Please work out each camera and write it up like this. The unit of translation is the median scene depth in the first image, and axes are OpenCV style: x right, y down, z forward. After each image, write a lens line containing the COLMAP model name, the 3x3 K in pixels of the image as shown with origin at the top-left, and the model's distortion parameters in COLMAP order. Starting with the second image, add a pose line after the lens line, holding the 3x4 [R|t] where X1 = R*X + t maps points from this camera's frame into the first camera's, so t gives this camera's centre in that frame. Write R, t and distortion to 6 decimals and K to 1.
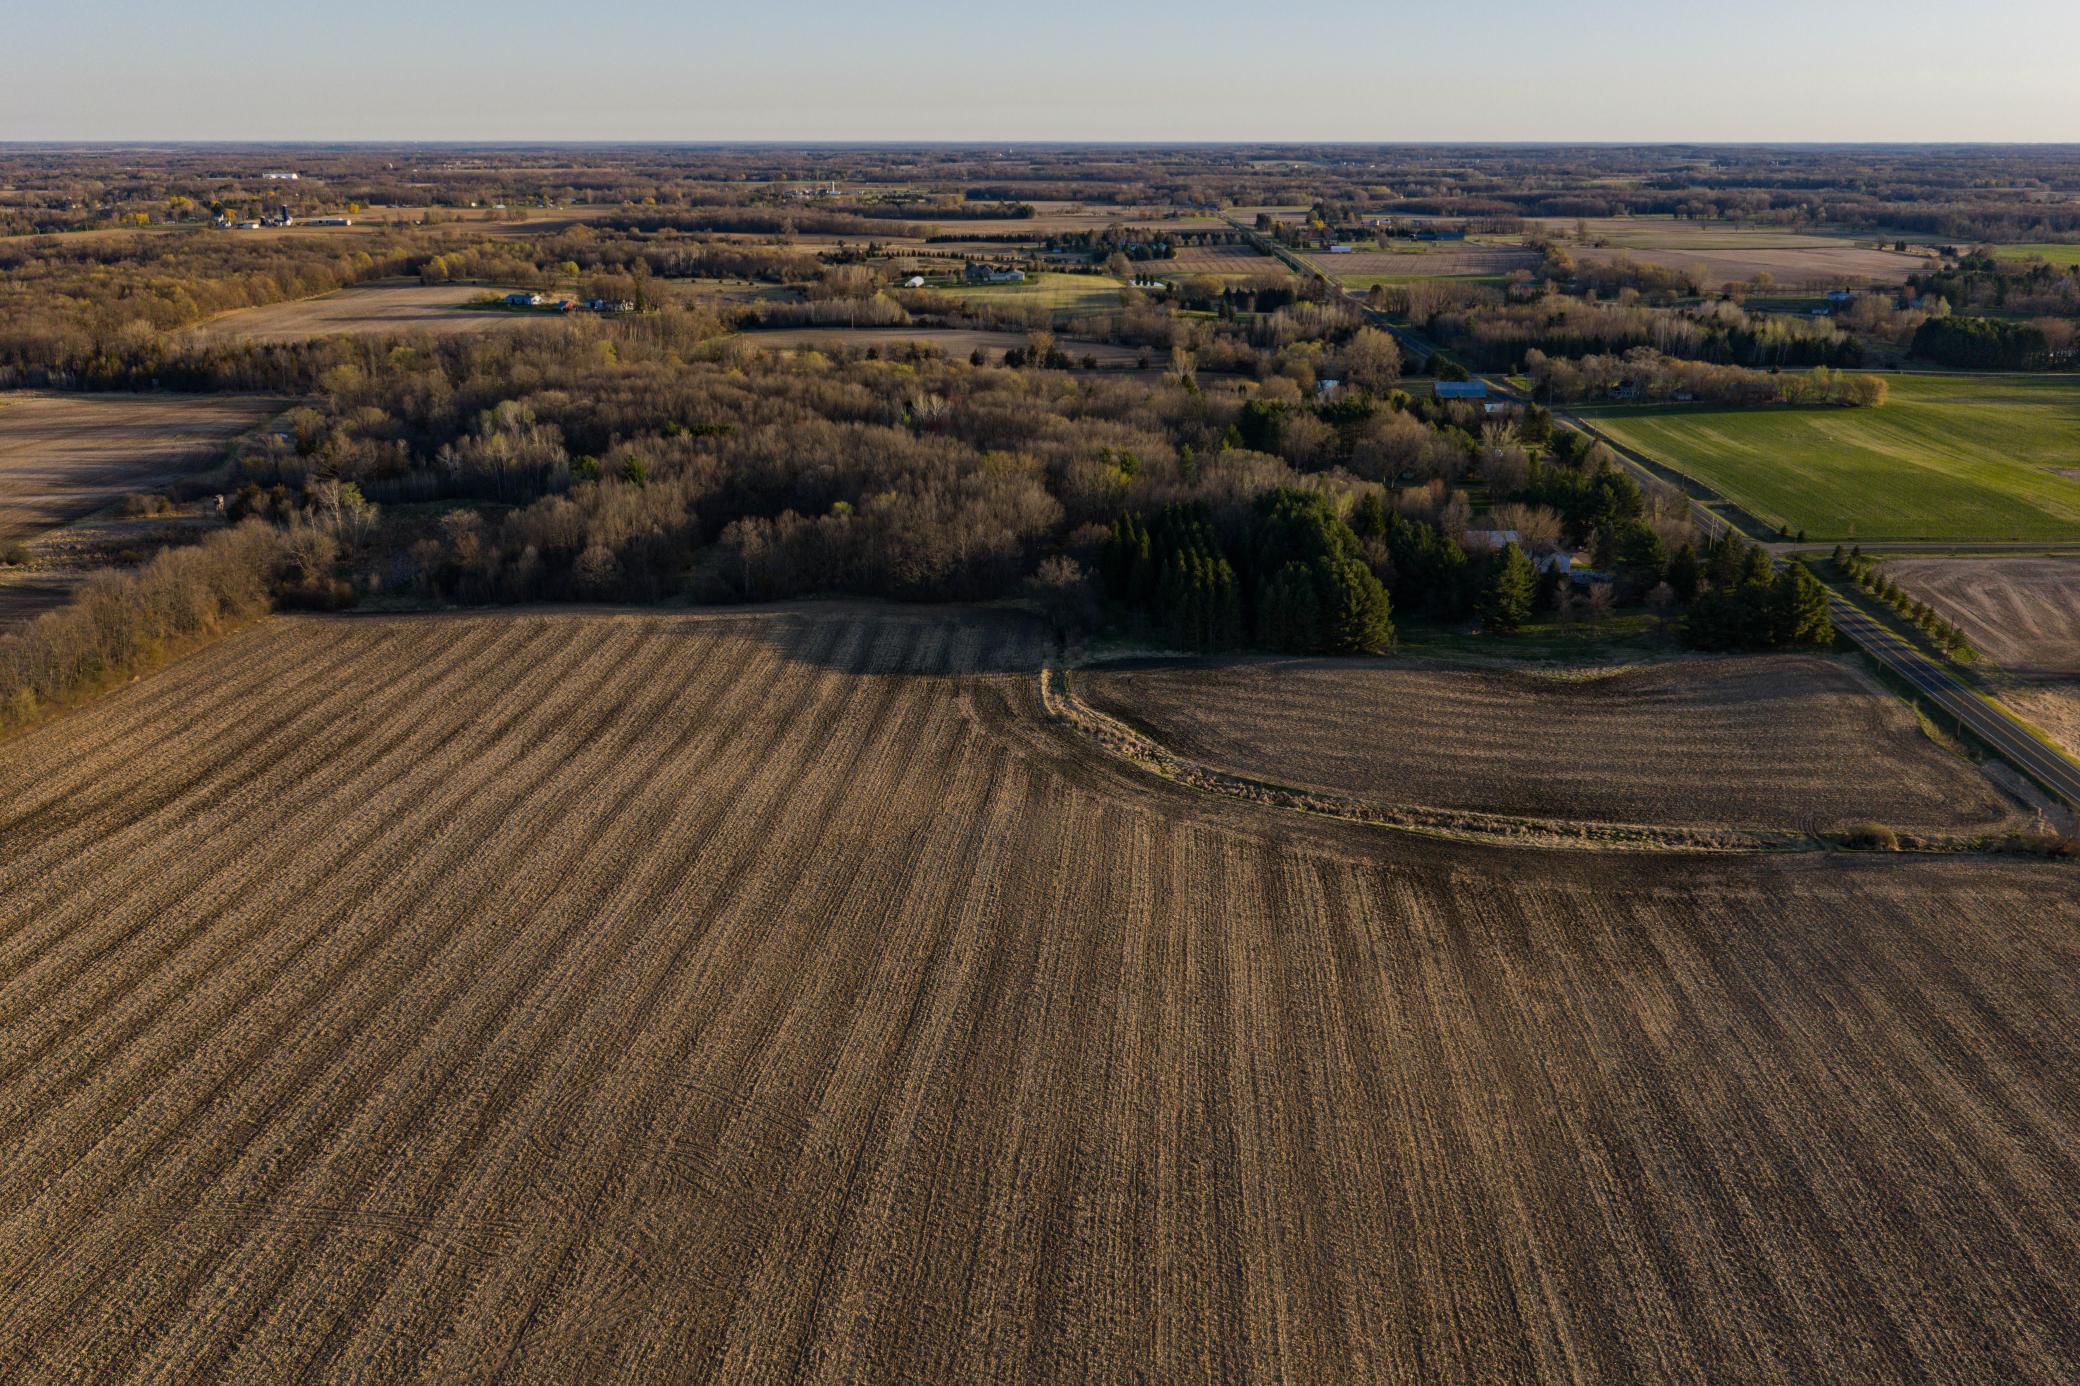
lens RADIAL K [[1716.7, 0, 1047.4], [0, 1716.7, 693.1], [0, 0, 1]] dist [0.012887, -0.019952]
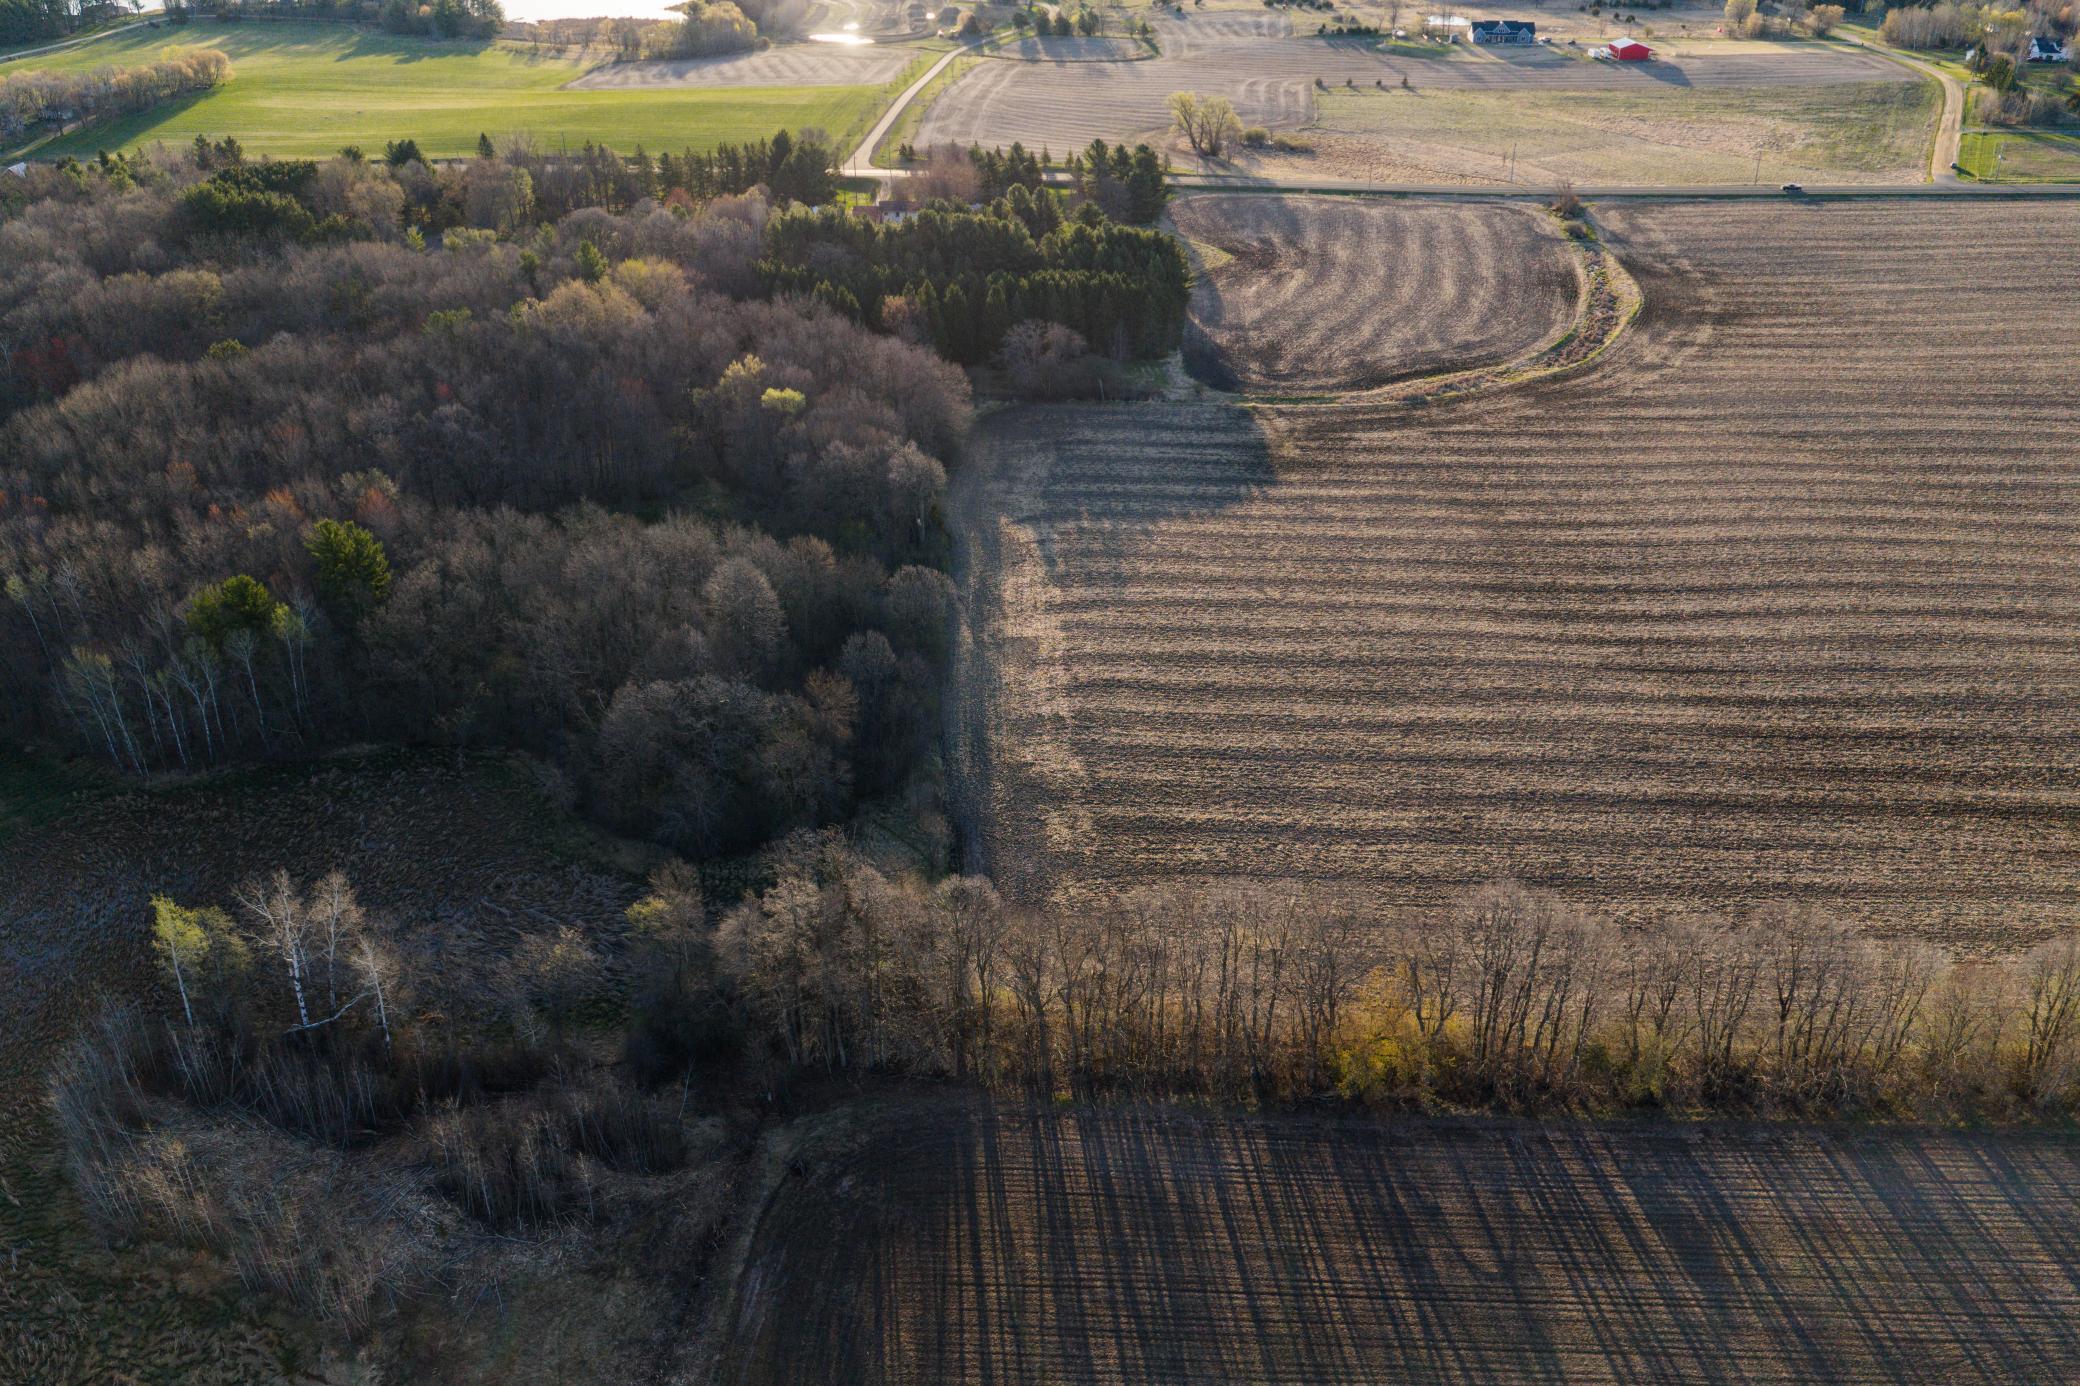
lens RADIAL K [[1716.7, 0, 1047.4], [0, 1716.7, 693.1], [0, 0, 1]] dist [0.012887, -0.019952]
pose [[0.023155, -0.479192, 0.877405, -0.943732], [0.311216, 0.837487, 0.449178, -0.352074], [-0.950057, 0.262662, 0.168524, 1.084032]]
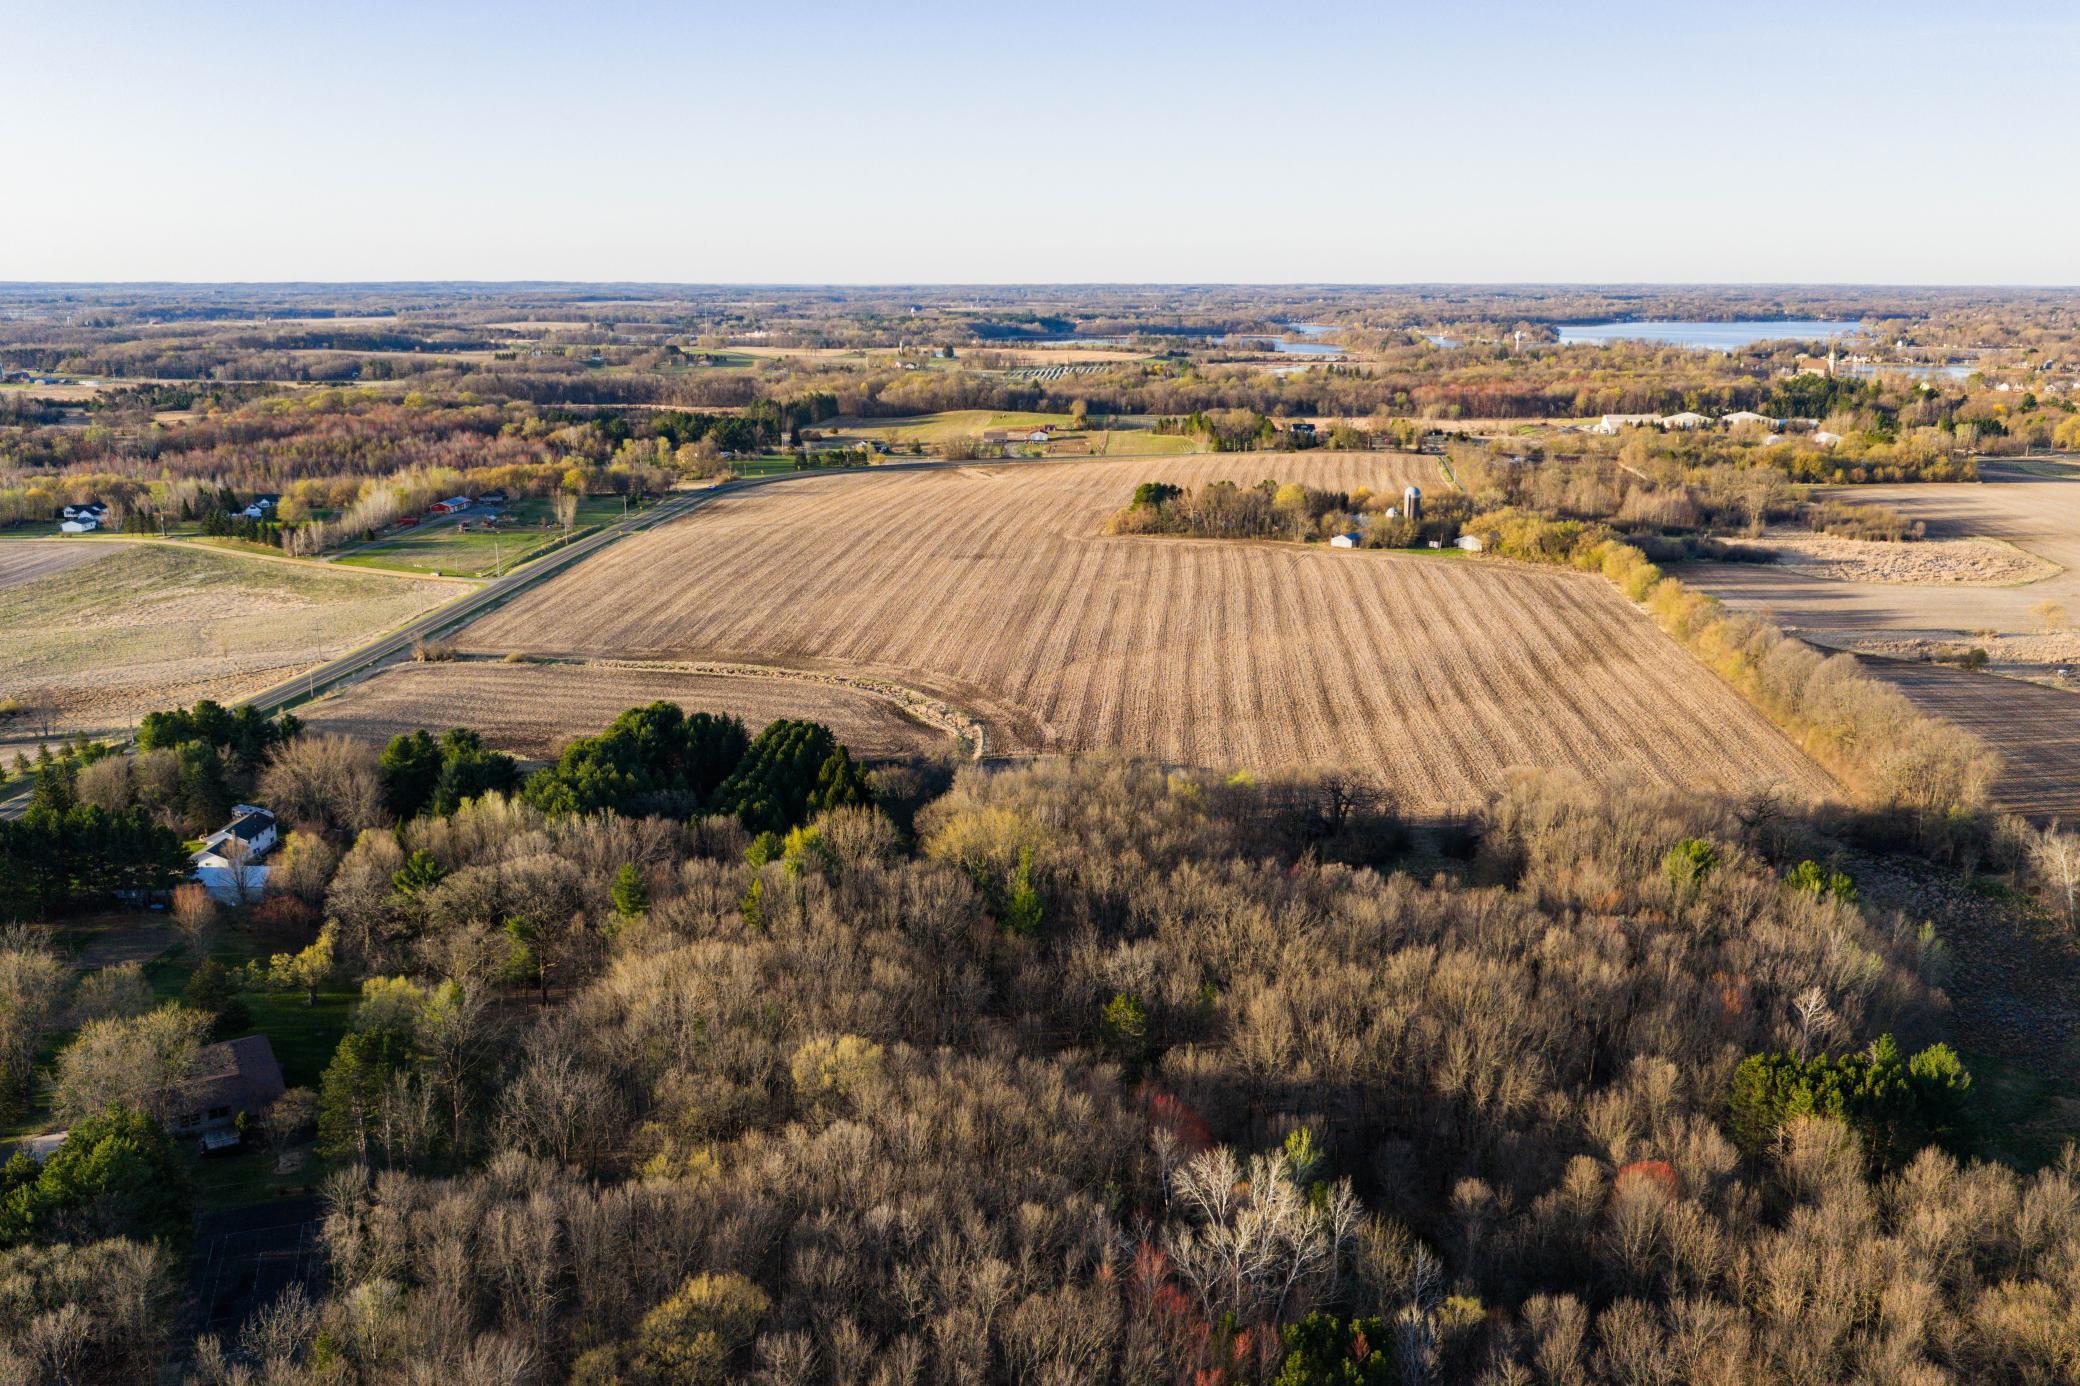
lens RADIAL K [[1716.7, 0, 1047.4], [0, 1716.7, 693.1], [0, 0, 1]] dist [0.012887, -0.019952]
pose [[-0.999776, -0.006503, 0.020156, -0.072760], [0.005000, 0.852313, 0.523008, -0.655061], [-0.020581, 0.522991, -0.852090, 2.057961]]
